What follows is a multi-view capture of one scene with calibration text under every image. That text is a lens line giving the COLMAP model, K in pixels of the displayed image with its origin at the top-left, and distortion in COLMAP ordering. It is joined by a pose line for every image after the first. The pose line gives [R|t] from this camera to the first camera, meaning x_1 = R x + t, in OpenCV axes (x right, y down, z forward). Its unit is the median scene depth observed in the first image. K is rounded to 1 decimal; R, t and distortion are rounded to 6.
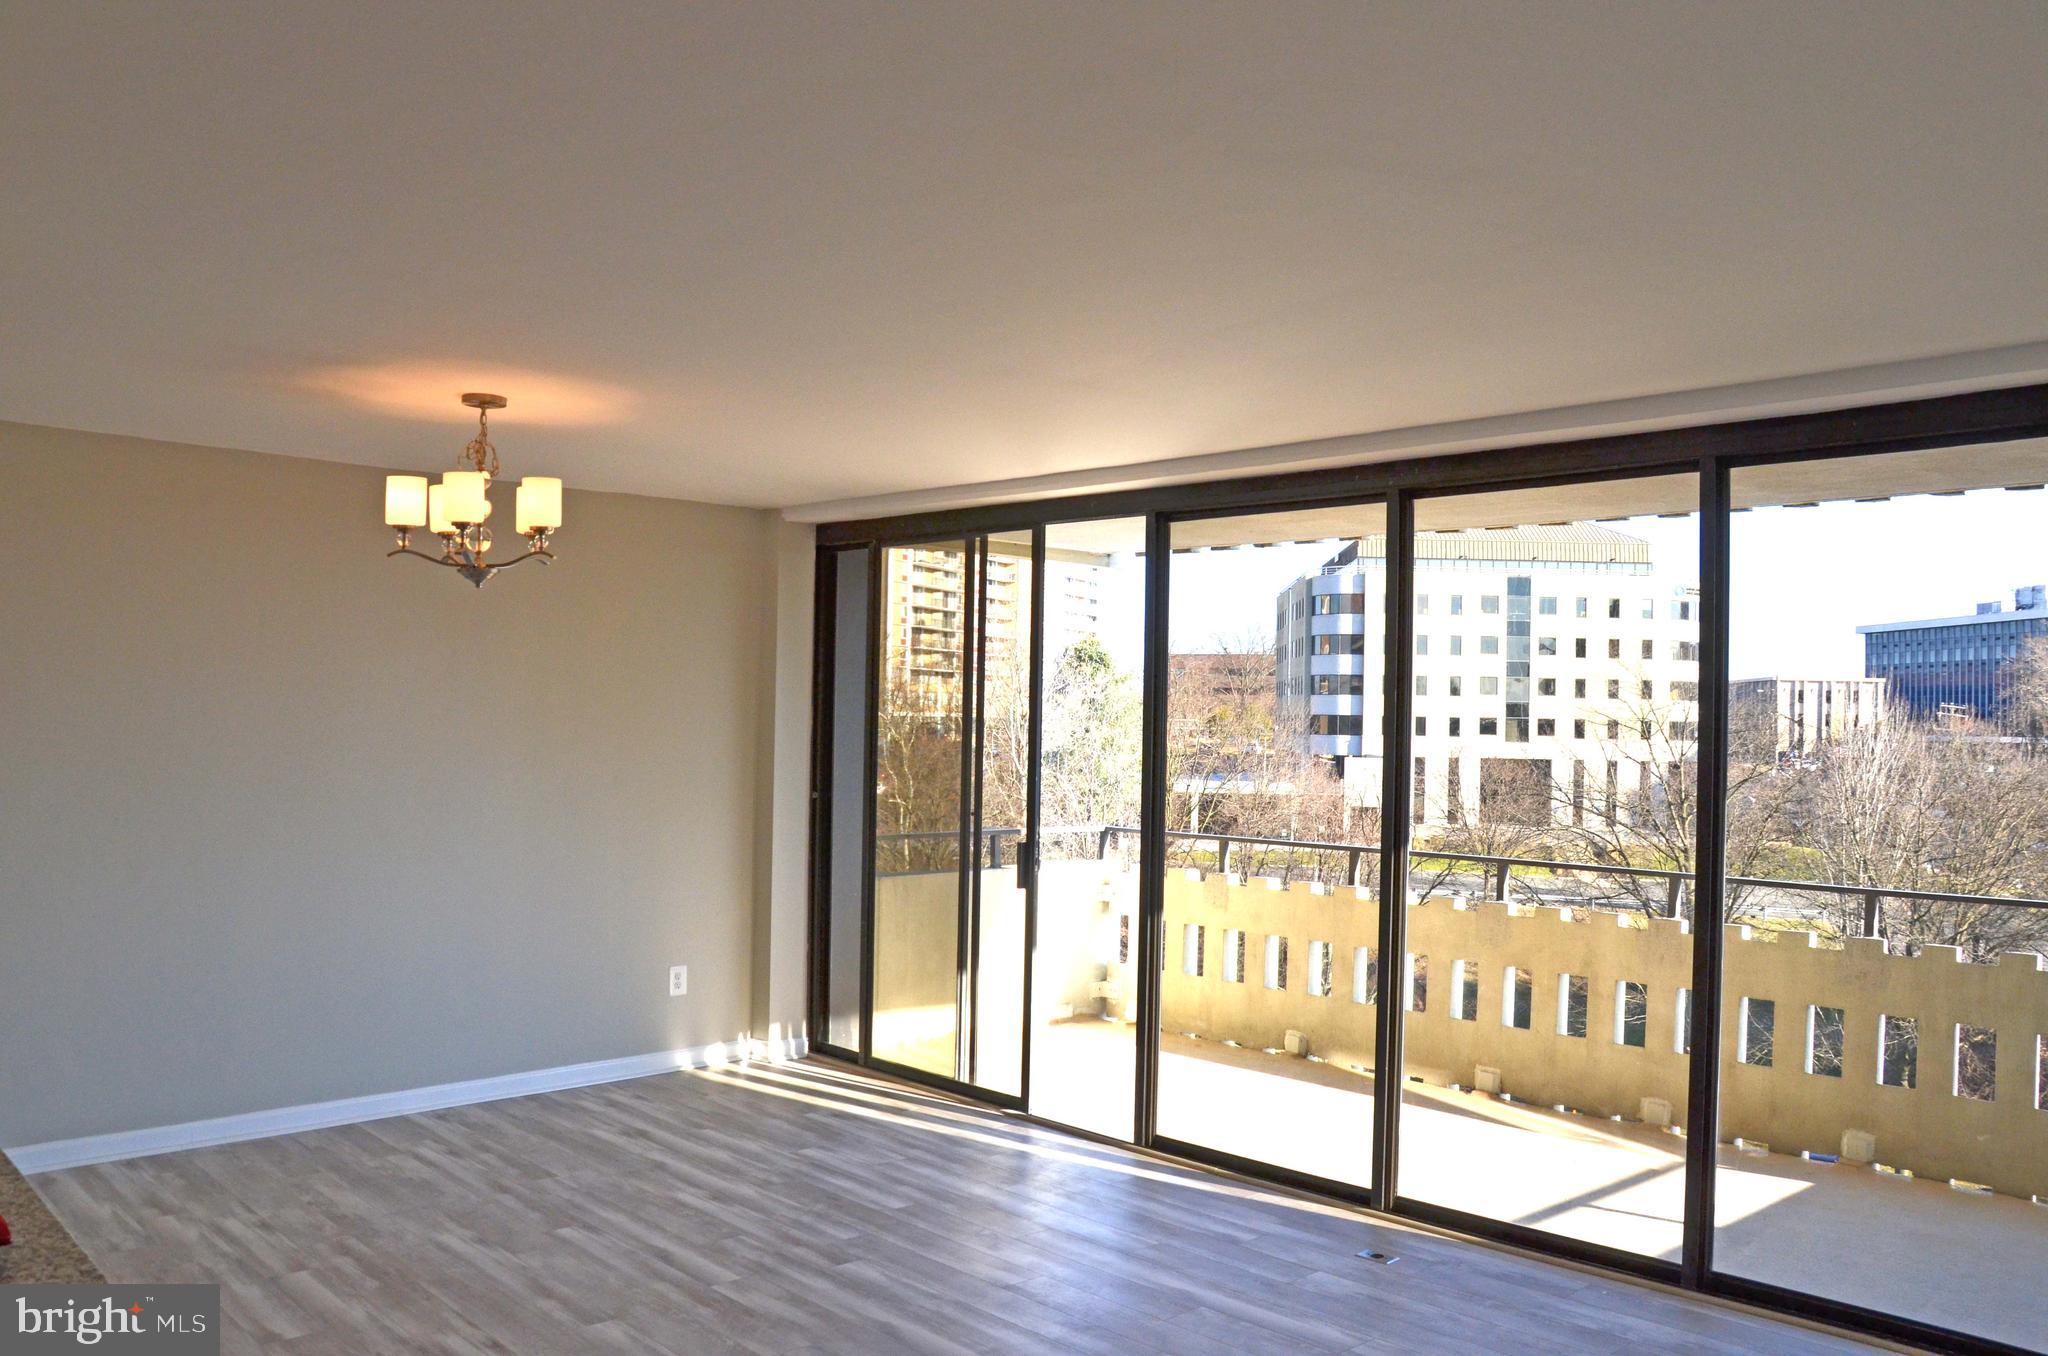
lens RADIAL K [[1604.8, 0, 1033.4], [0, 1604.8, 736.1], [0, 0, 1]] dist [-0.153674, 0.122947]
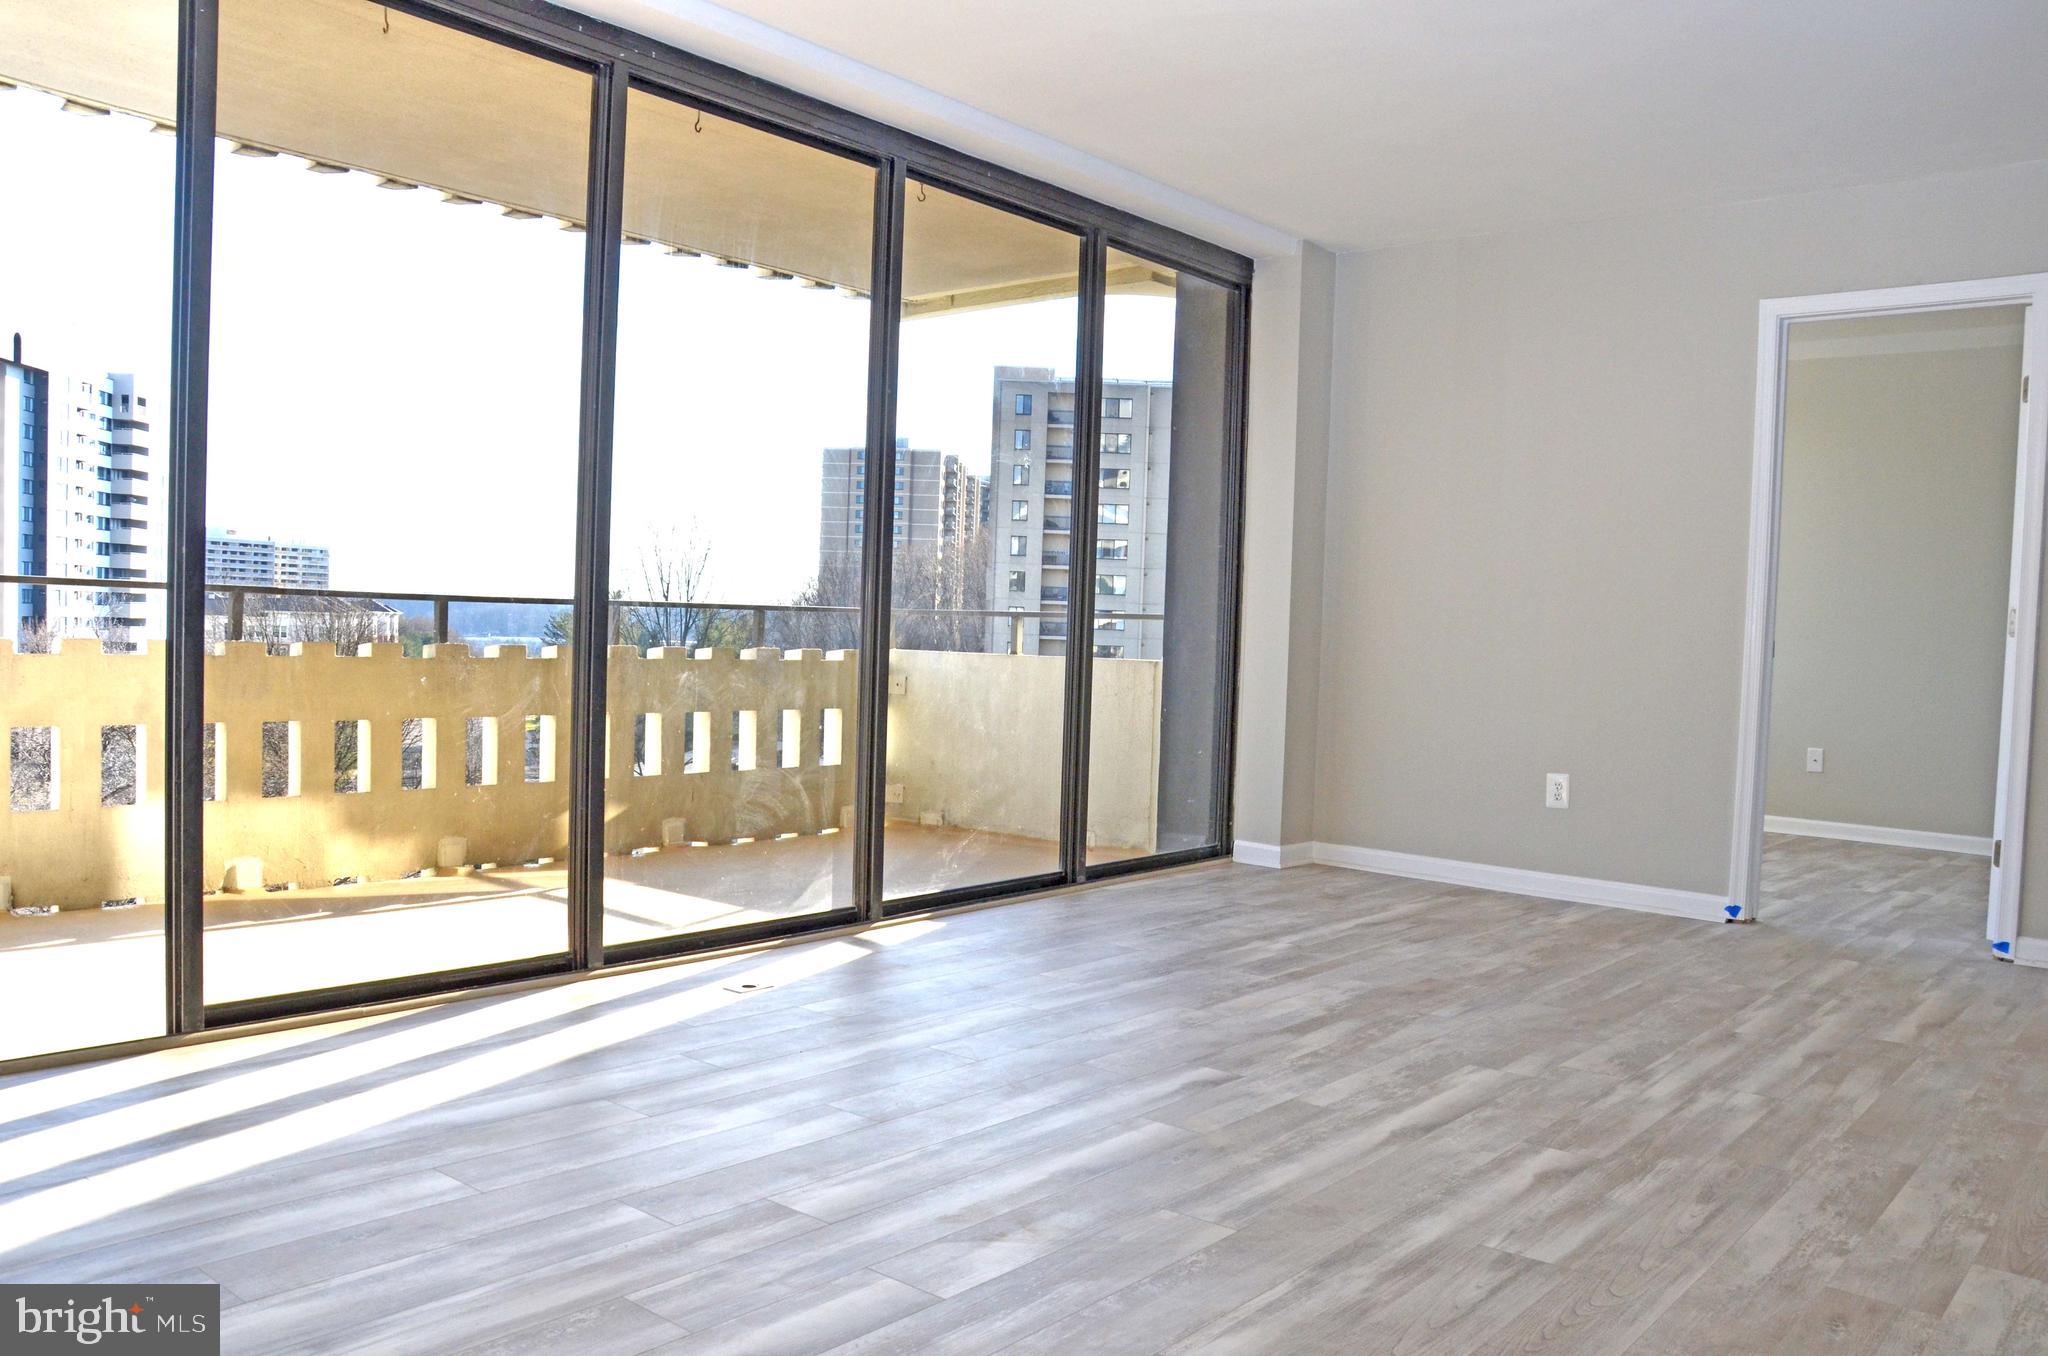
lens RADIAL K [[1604.8, 0, 1026.0], [0, 1604.8, 712.3], [0, 0, 1]] dist [-0.153674, 0.122947]
pose [[-0.127244, -0.076368, 0.988927, -0.521045], [-0.027760, 0.996915, 0.073413, 0.092300], [-0.991483, -0.018112, -0.128972, 0.778216]]
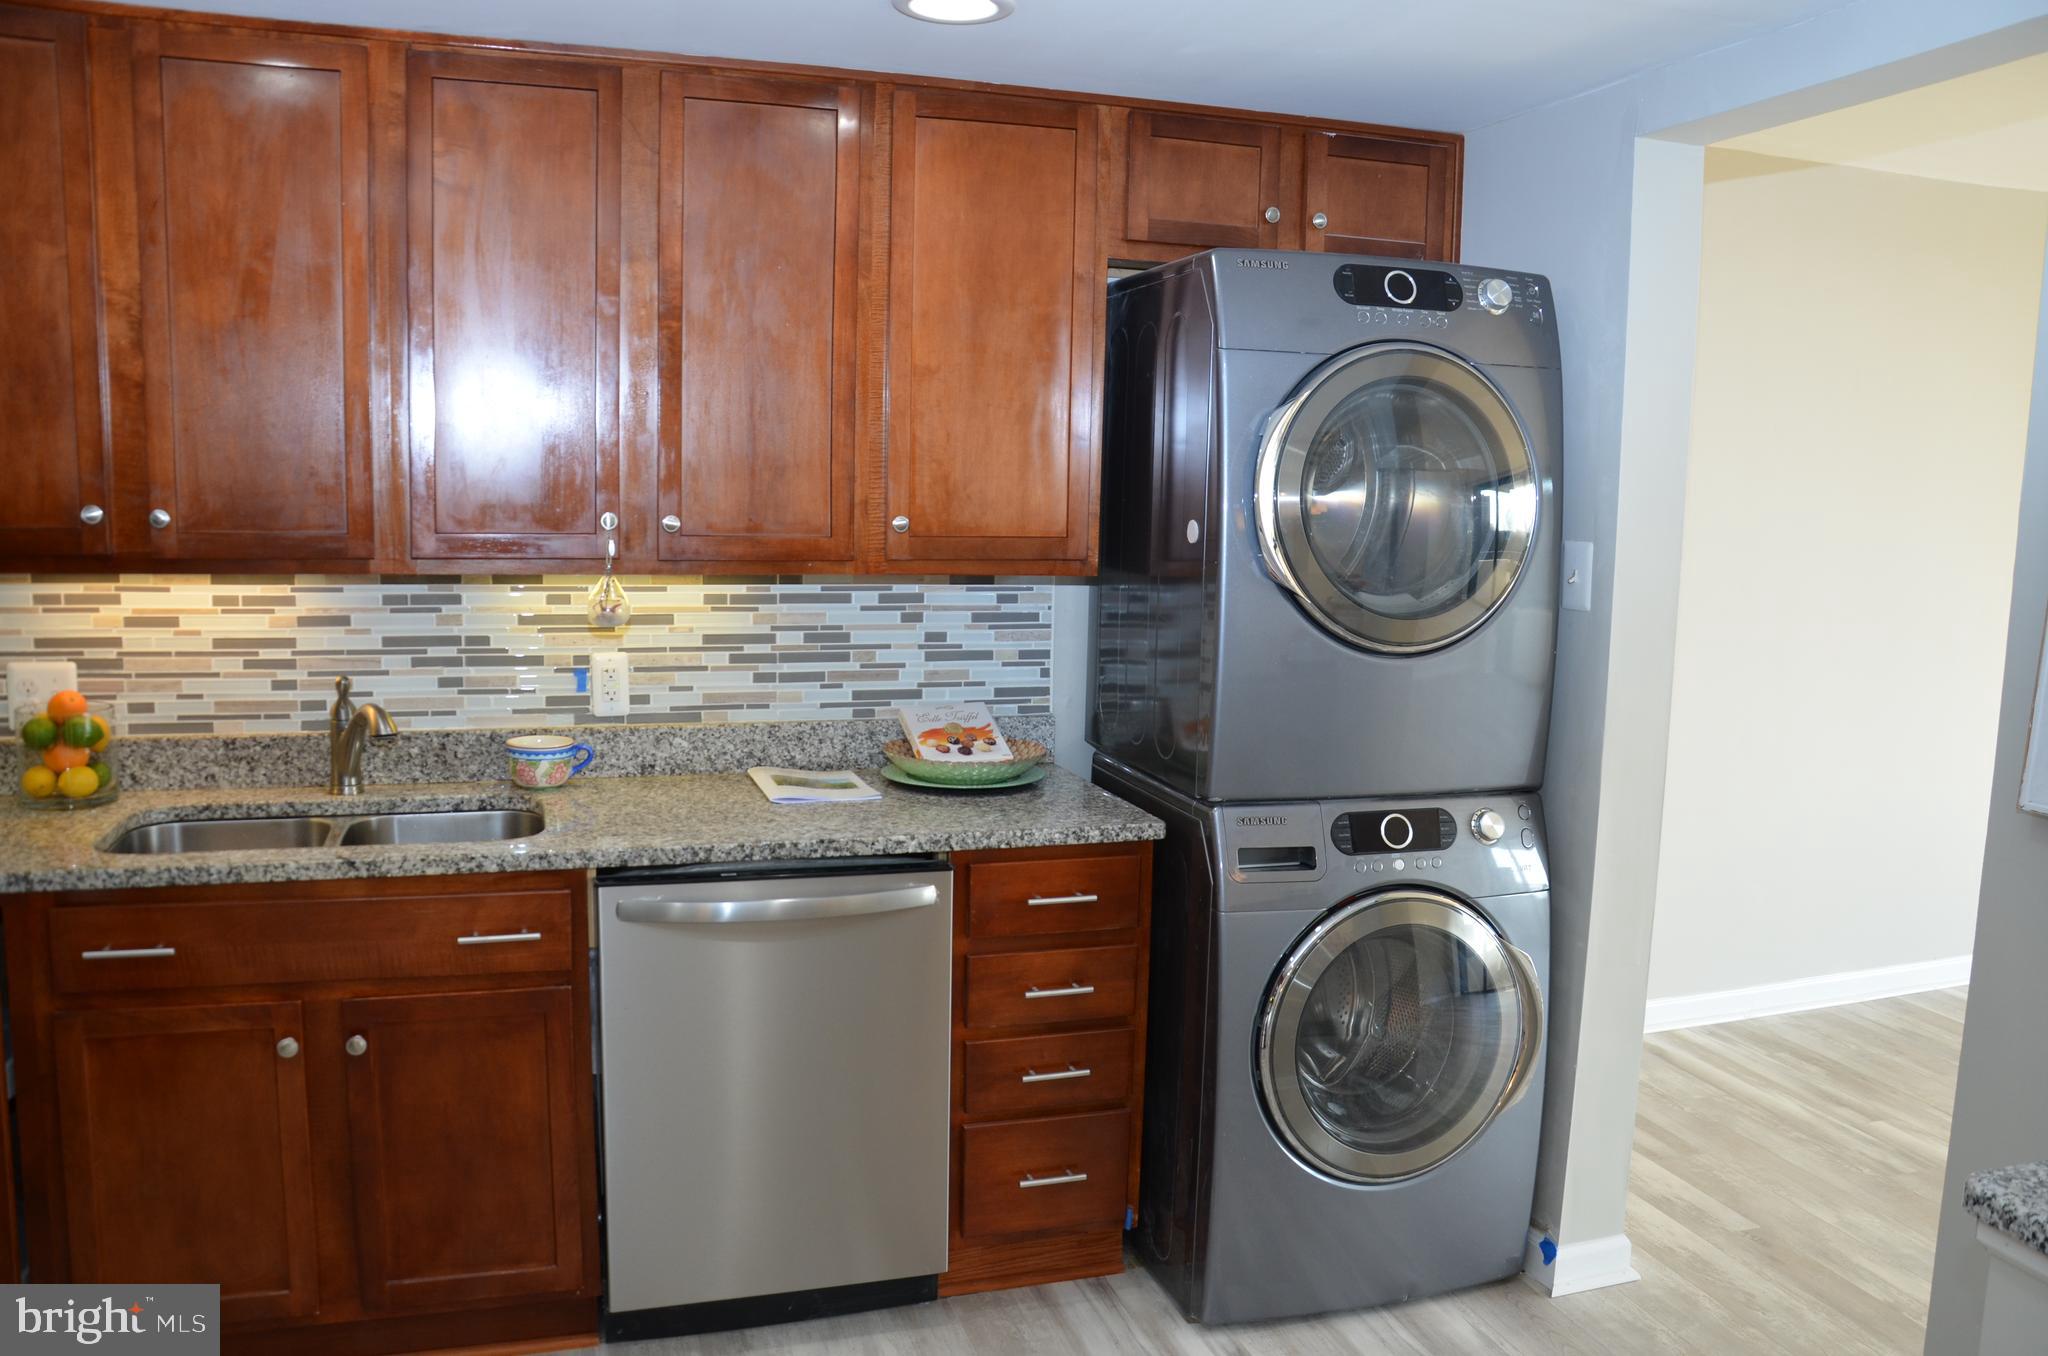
lens RADIAL K [[1604.8, 0, 1037.5], [0, 1604.8, 700.6], [0, 0, 1]] dist [-0.153674, 0.122947]
pose [[0.900718, 0.057775, -0.430546, -0.508824], [-0.006996, 0.992917, 0.118605, -0.002774], [0.434349, -0.103817, 0.894742, 0.080632]]
